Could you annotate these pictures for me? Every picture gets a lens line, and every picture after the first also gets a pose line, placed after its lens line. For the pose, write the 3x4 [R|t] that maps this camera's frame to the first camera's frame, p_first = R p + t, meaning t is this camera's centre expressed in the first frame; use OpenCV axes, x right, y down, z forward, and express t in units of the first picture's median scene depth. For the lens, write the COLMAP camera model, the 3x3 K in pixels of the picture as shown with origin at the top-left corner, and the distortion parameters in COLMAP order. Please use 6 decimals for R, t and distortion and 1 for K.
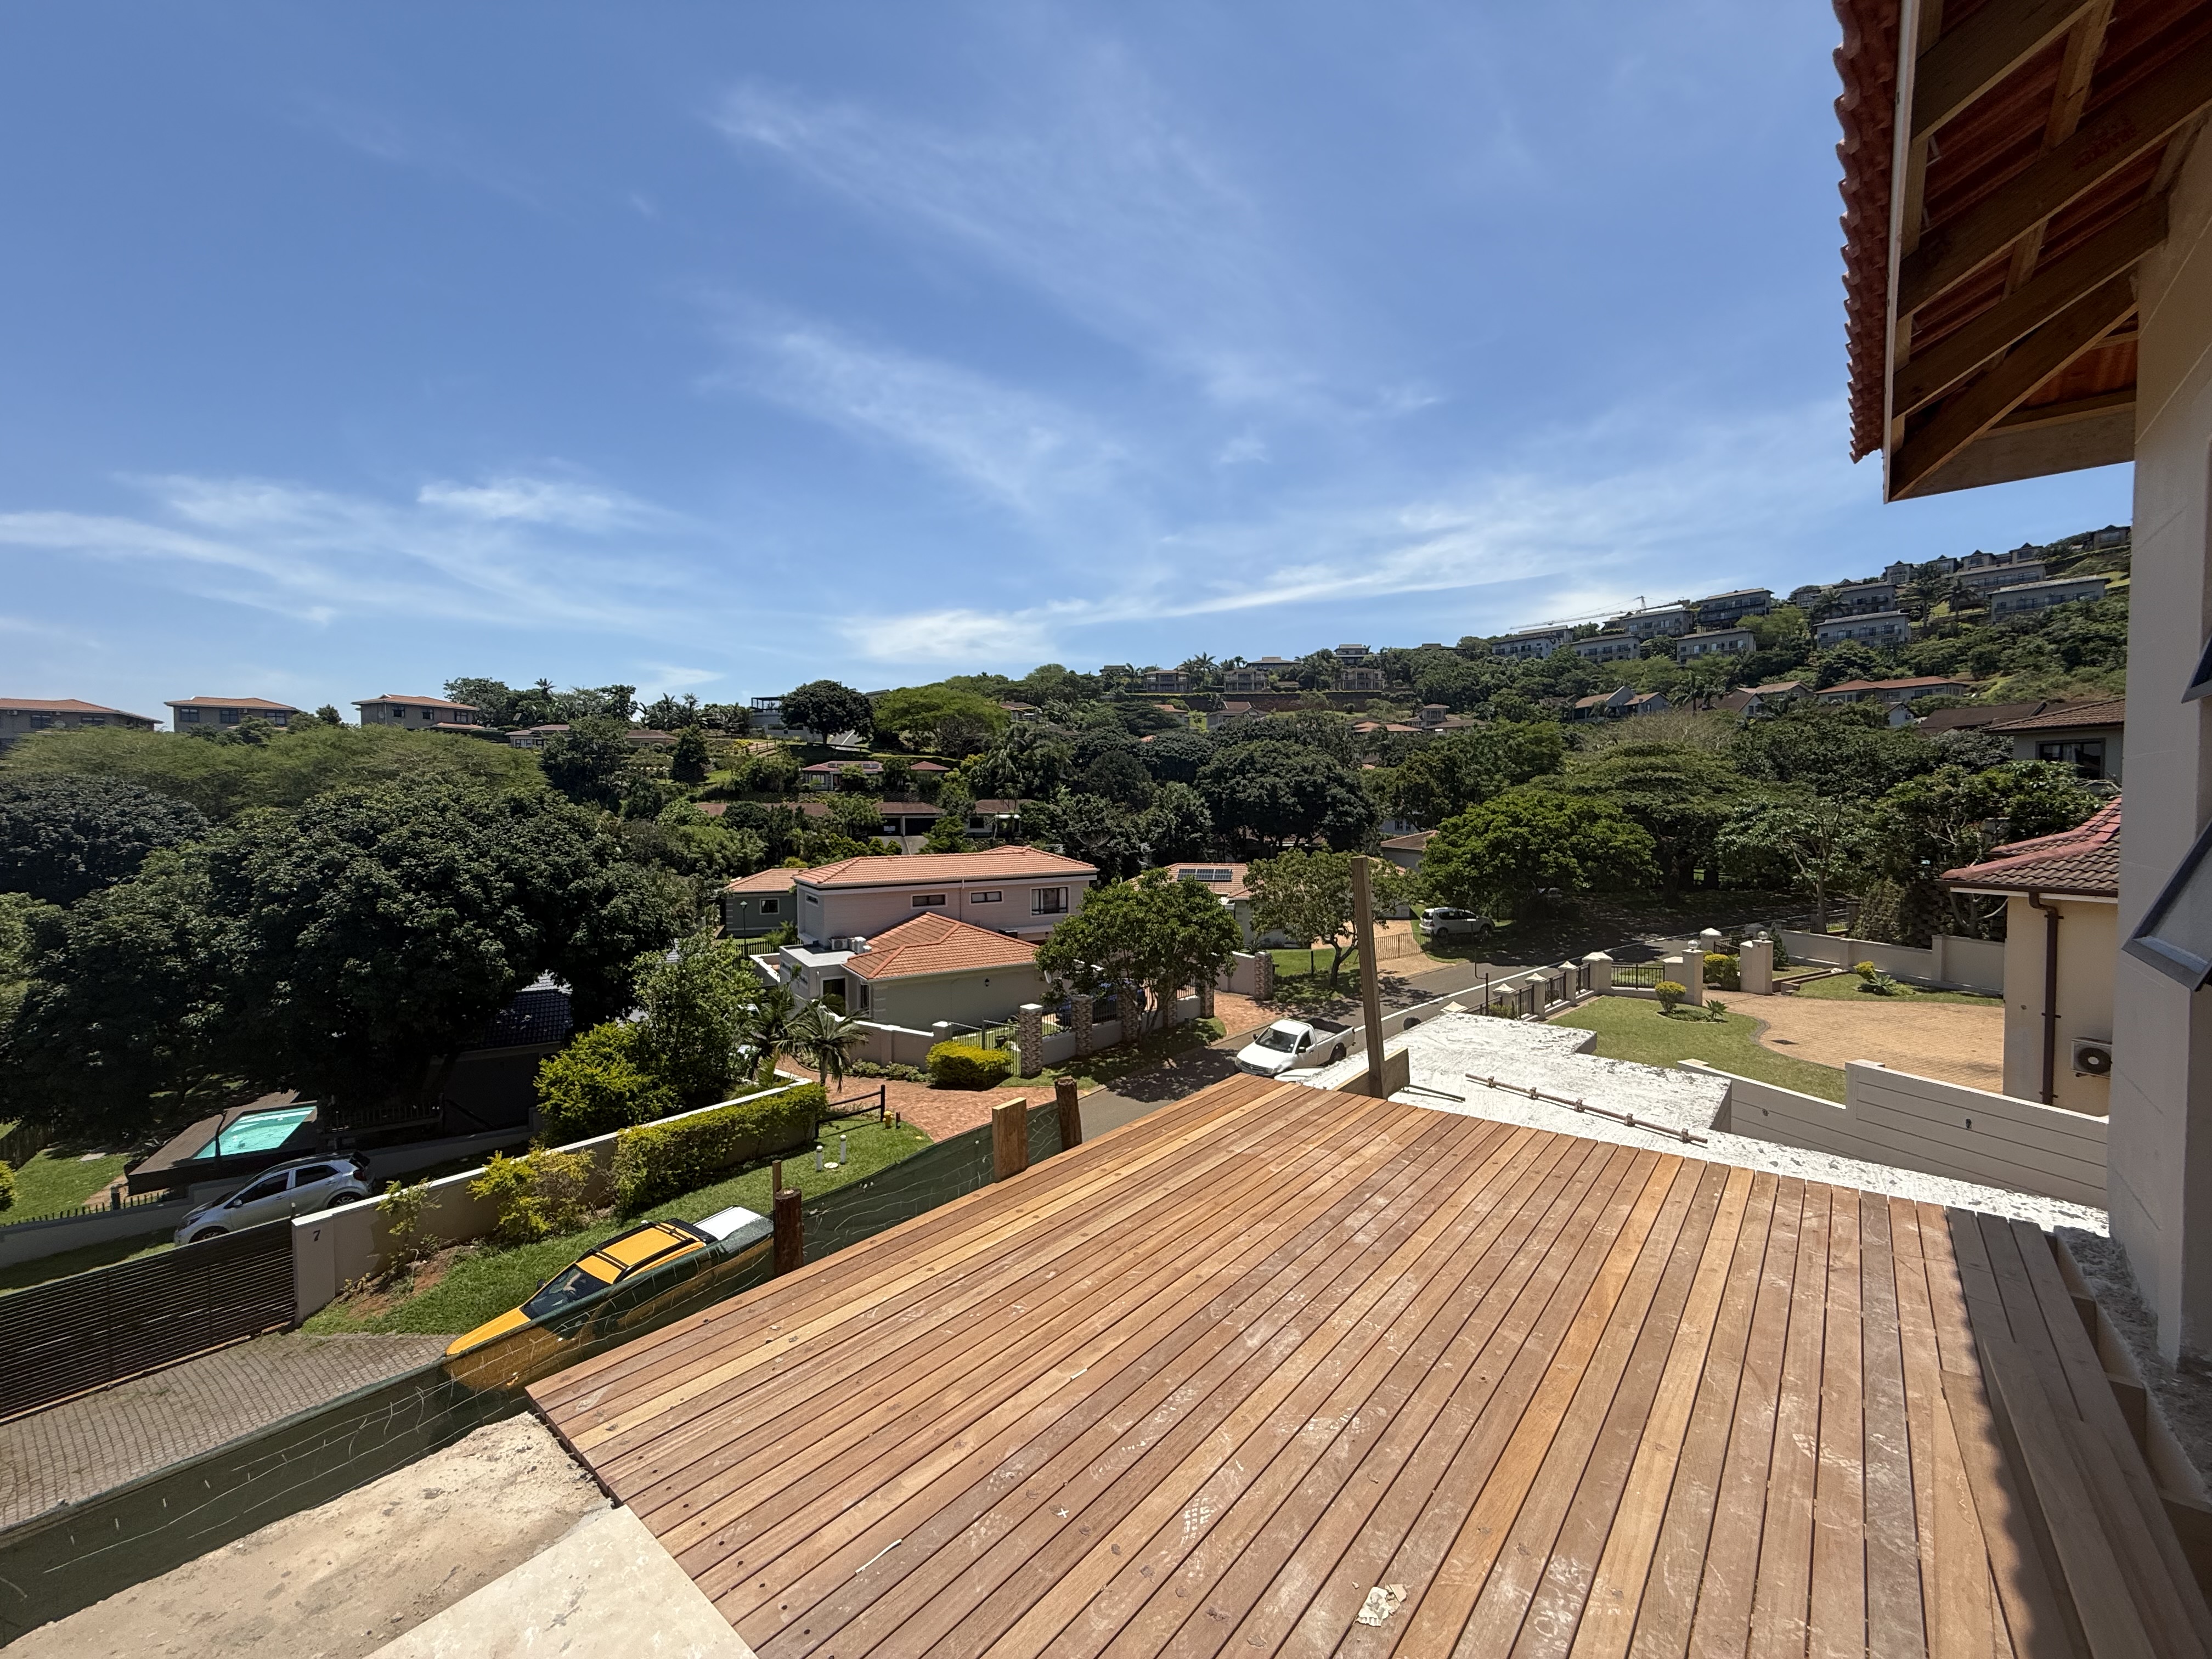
lens RADIAL K [[884.7, 0, 1104.9], [0, 884.7, 830.4], [0, 0, 1]] dist [-0.000472, 0.000570]
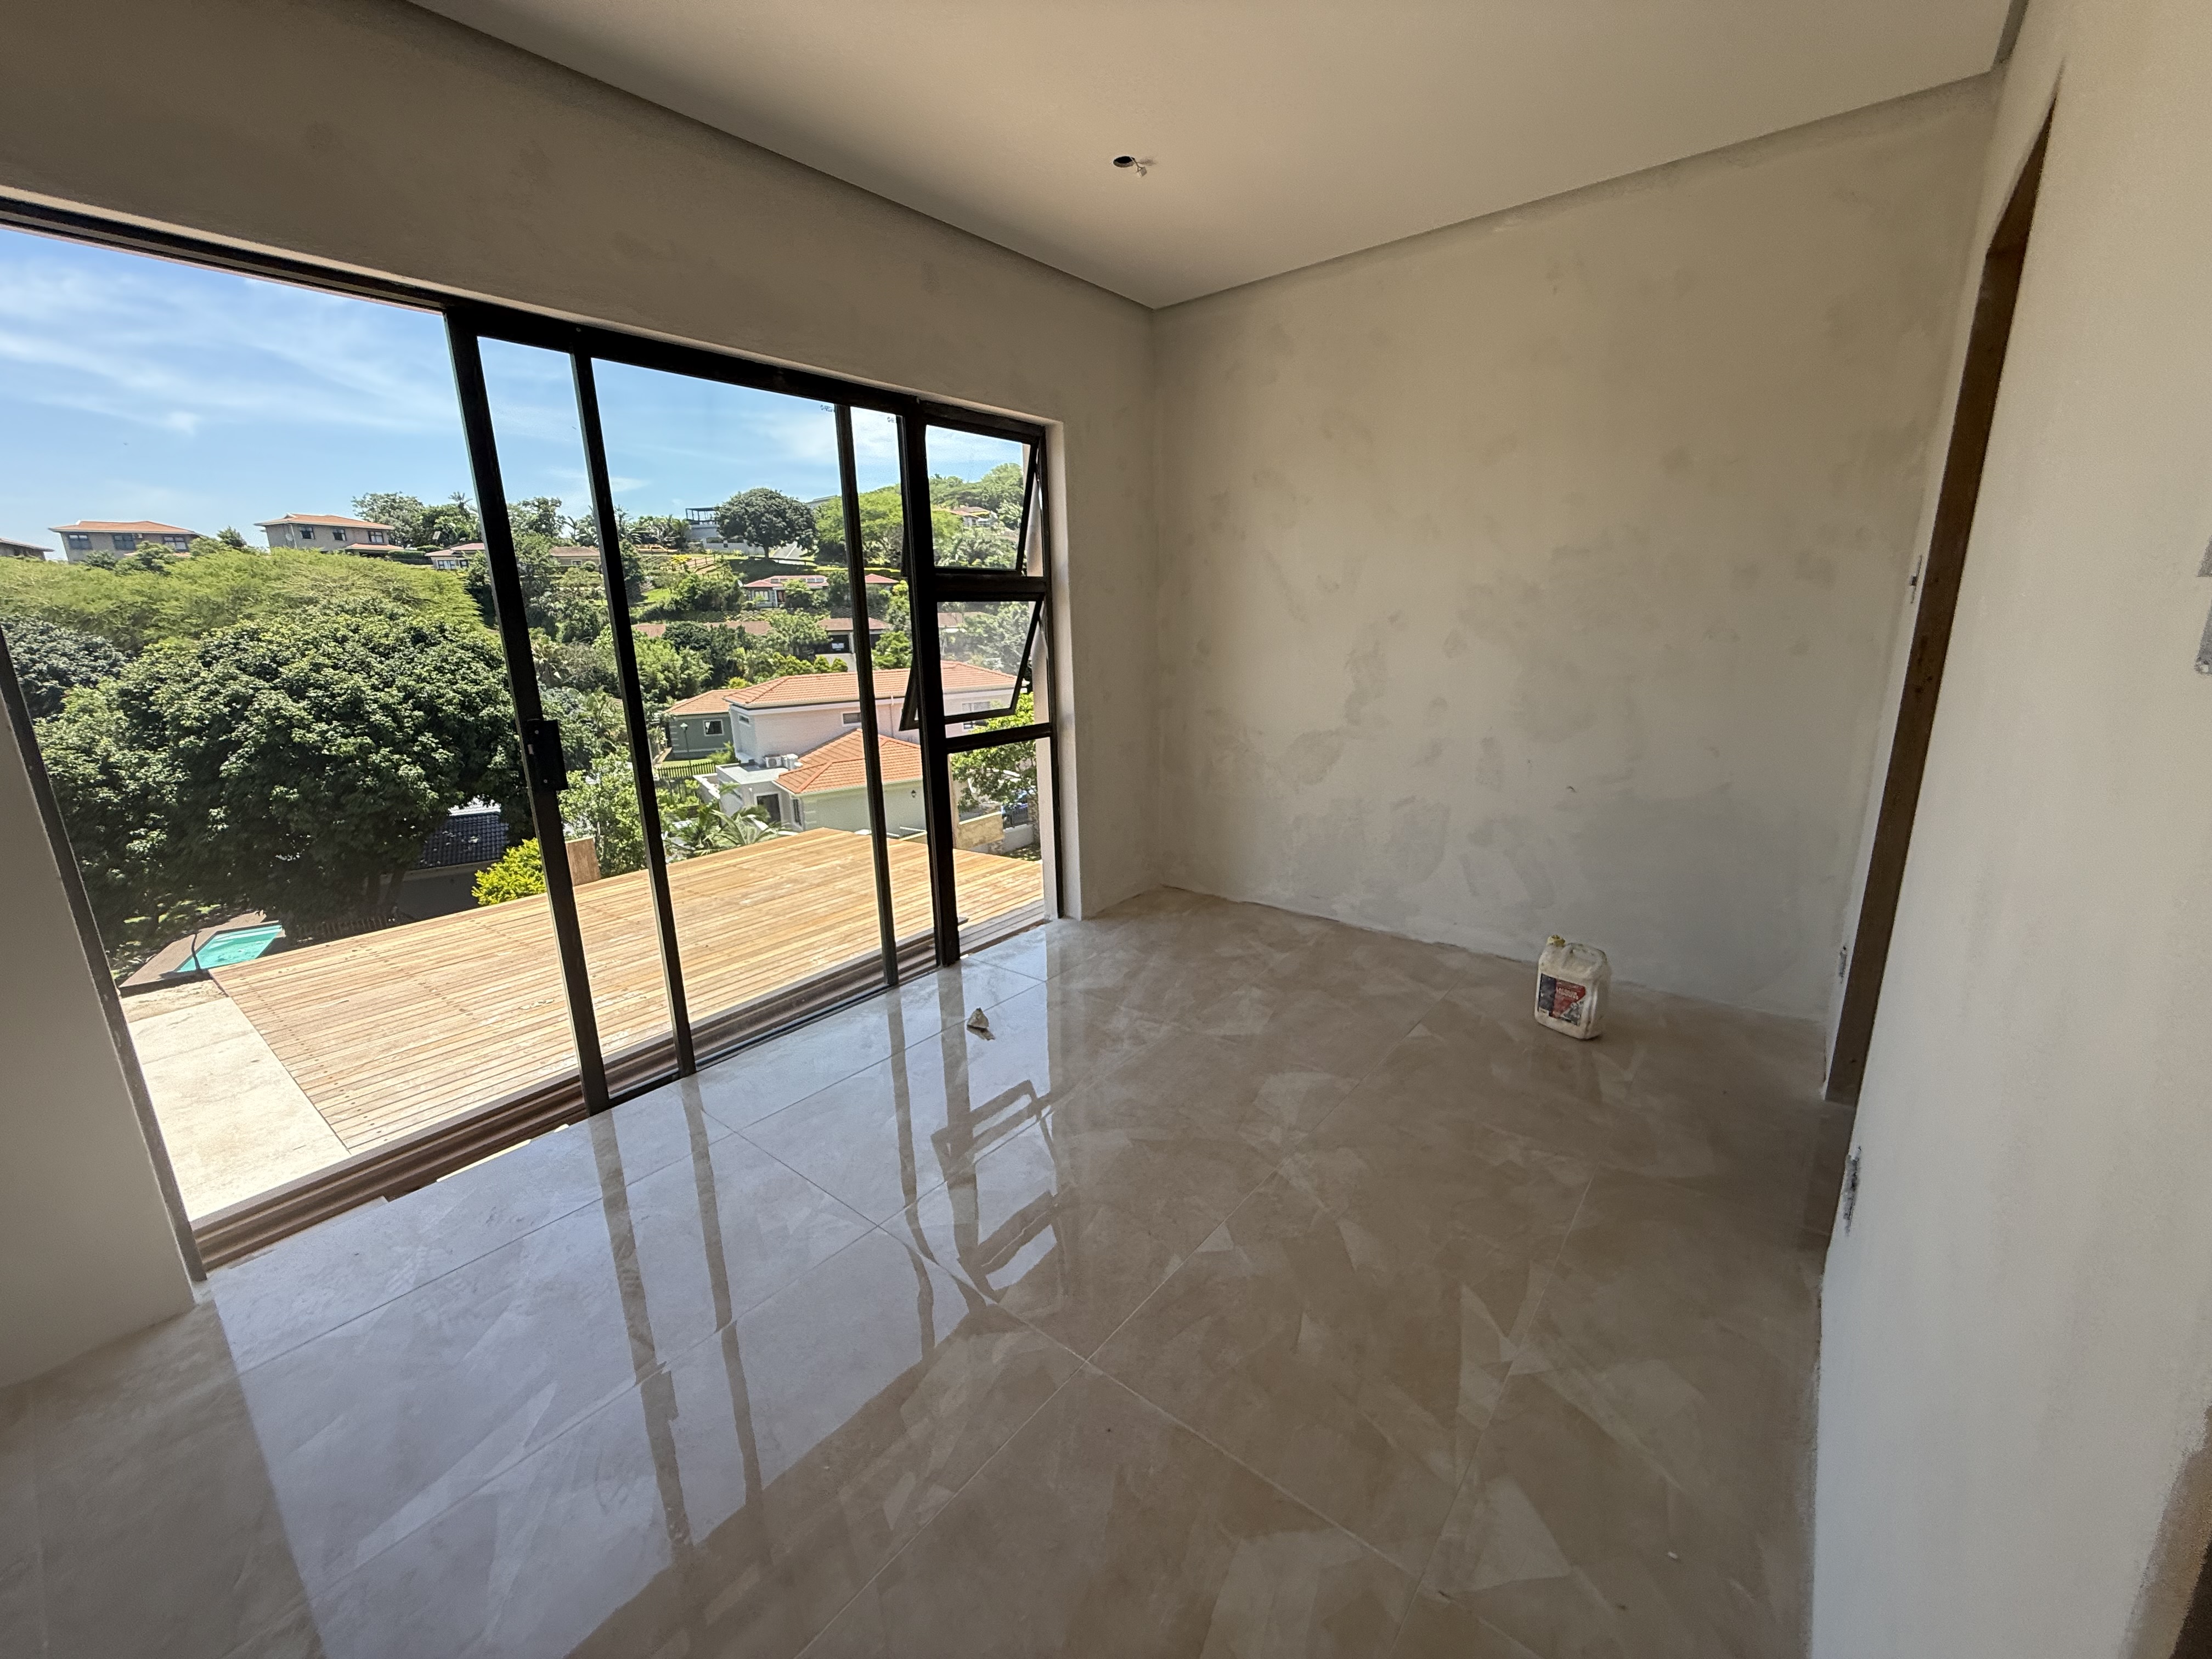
lens RADIAL K [[884.7, 0, 1103.6], [0, 884.7, 827.9], [0, 0, 1]] dist [-0.000472, 0.000570]
pose [[0.999283, -0.030149, 0.022924, 0.047642], [0.024761, 0.978041, 0.206937, -0.000719], [-0.028659, -0.206220, 0.978086, -0.033291]]
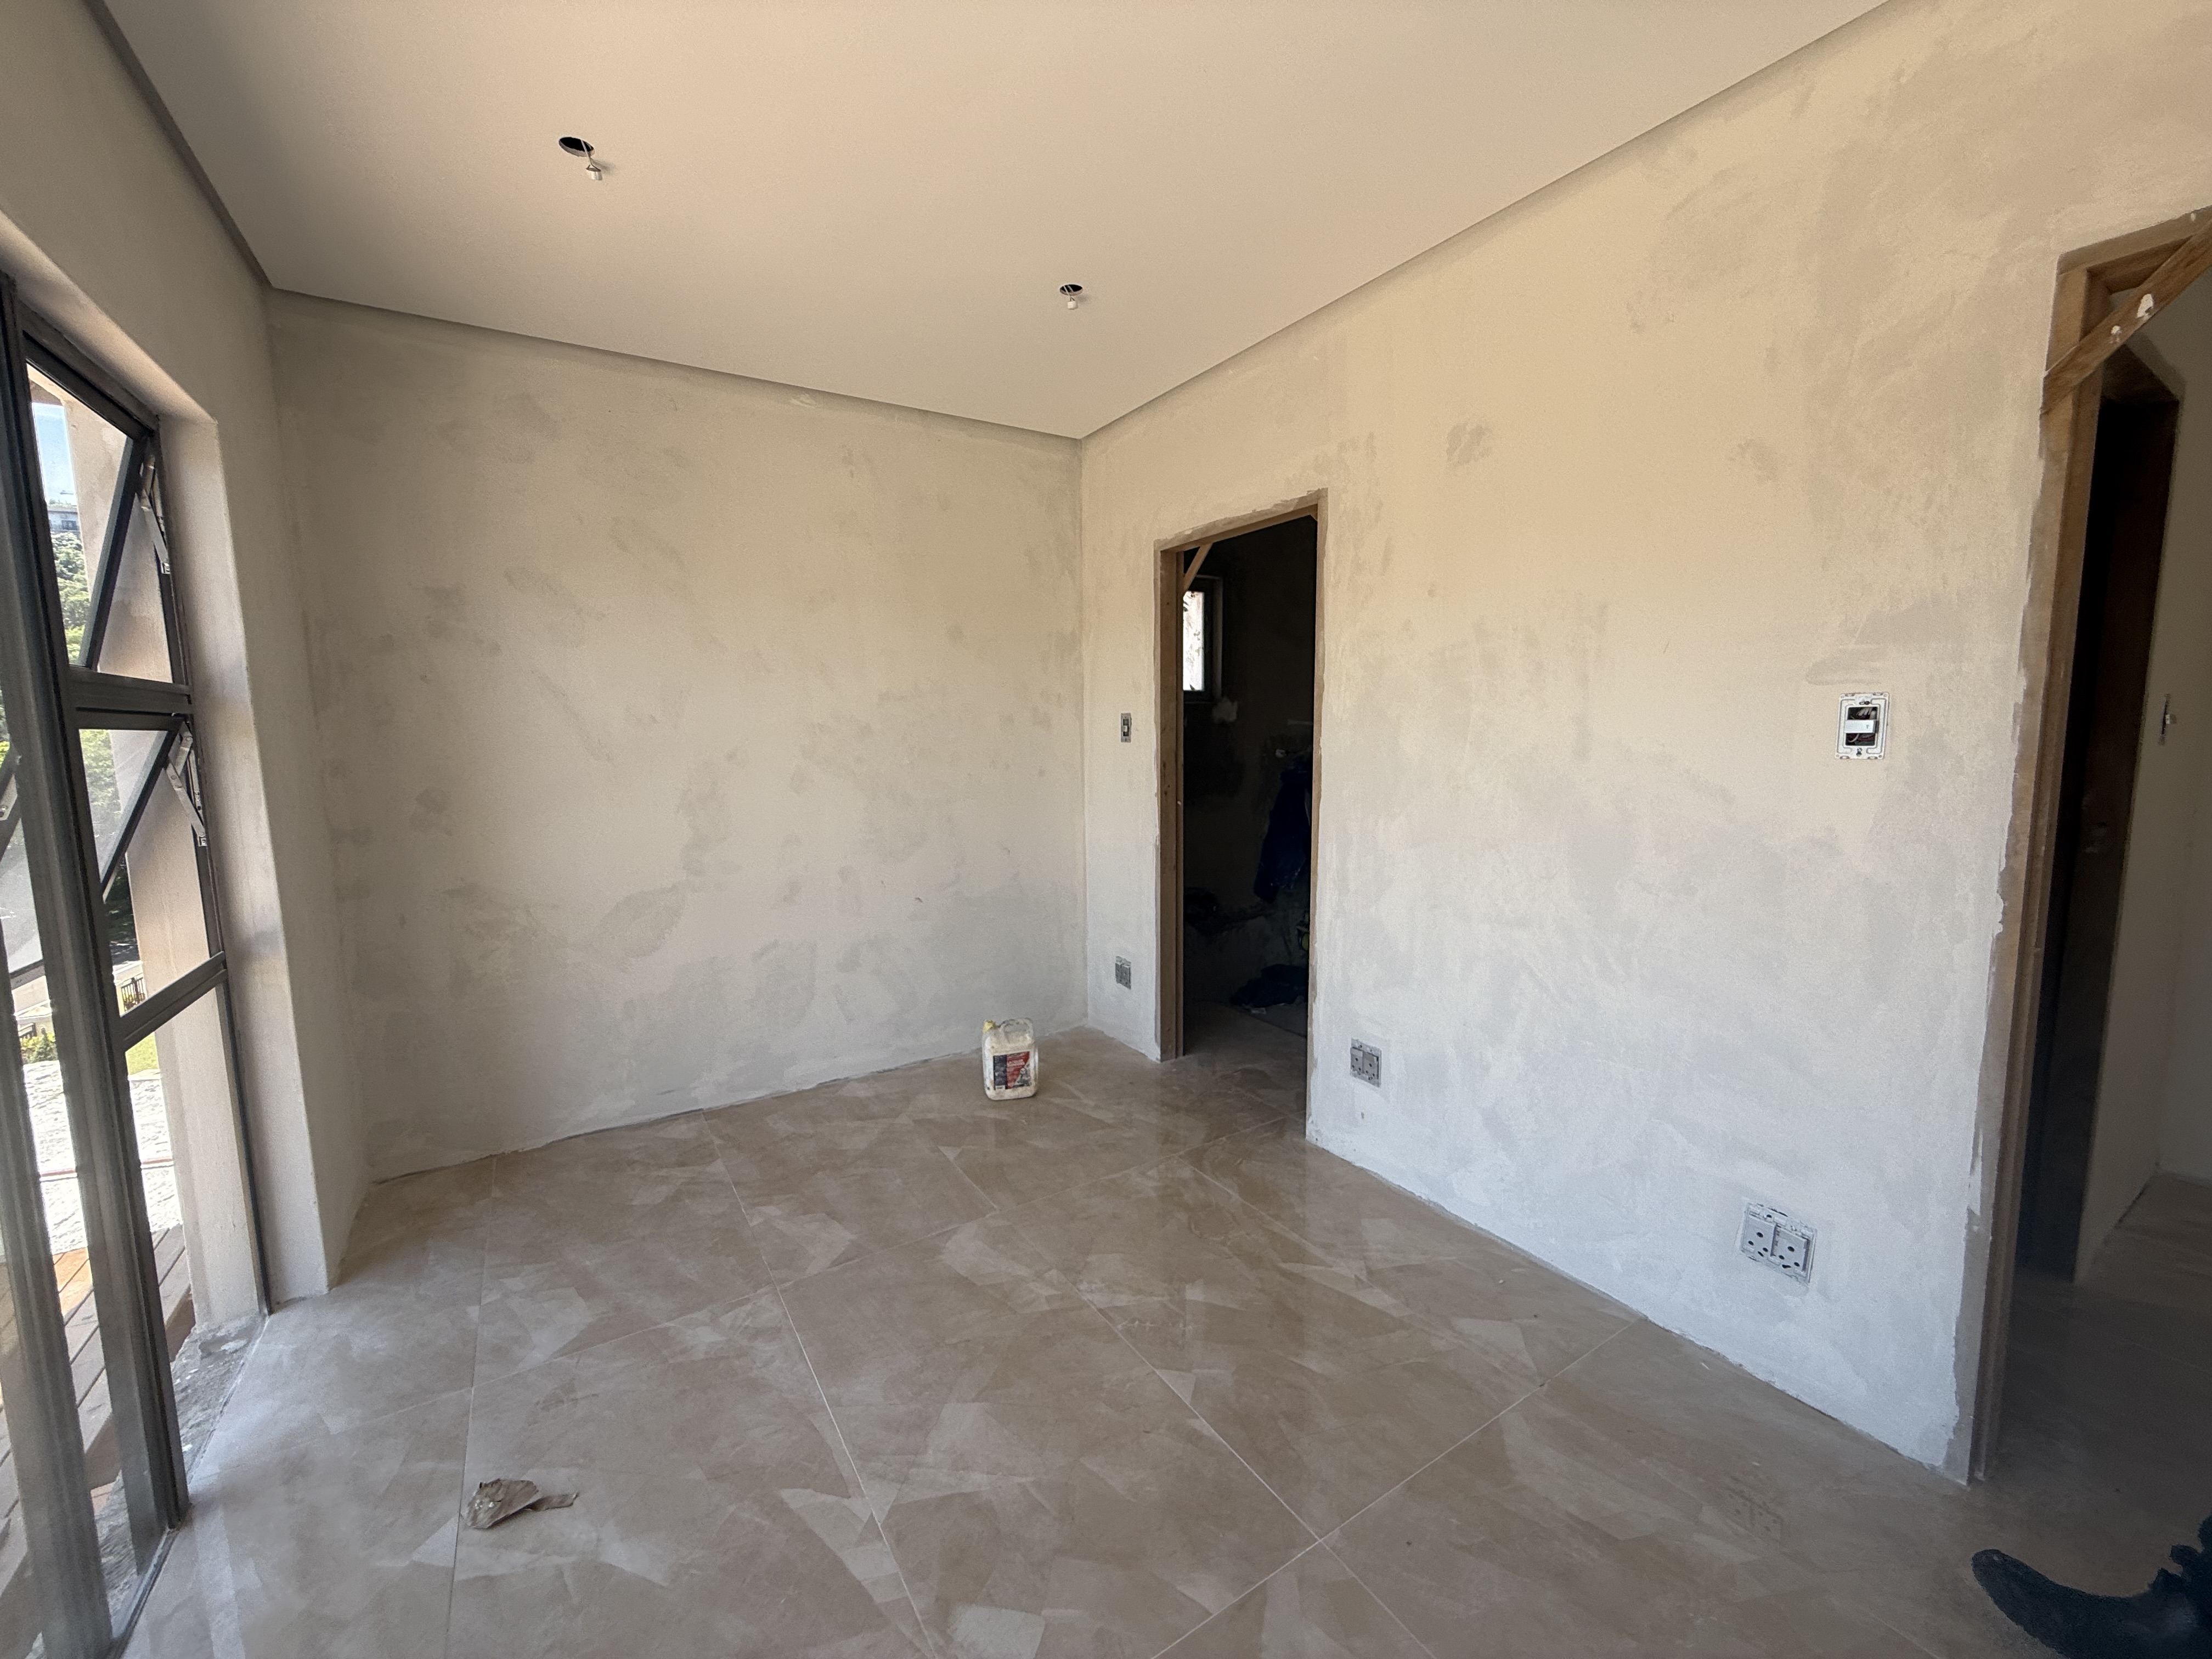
lens RADIAL K [[884.7, 0, 1102.7], [0, 884.7, 828.9], [0, 0, 1]] dist [-0.000472, 0.000570]
pose [[0.292743, -0.111556, 0.949661, -0.469679], [0.041903, 0.993714, 0.103814, -0.026183], [-0.955272, 0.009403, 0.295578, 0.436878]]
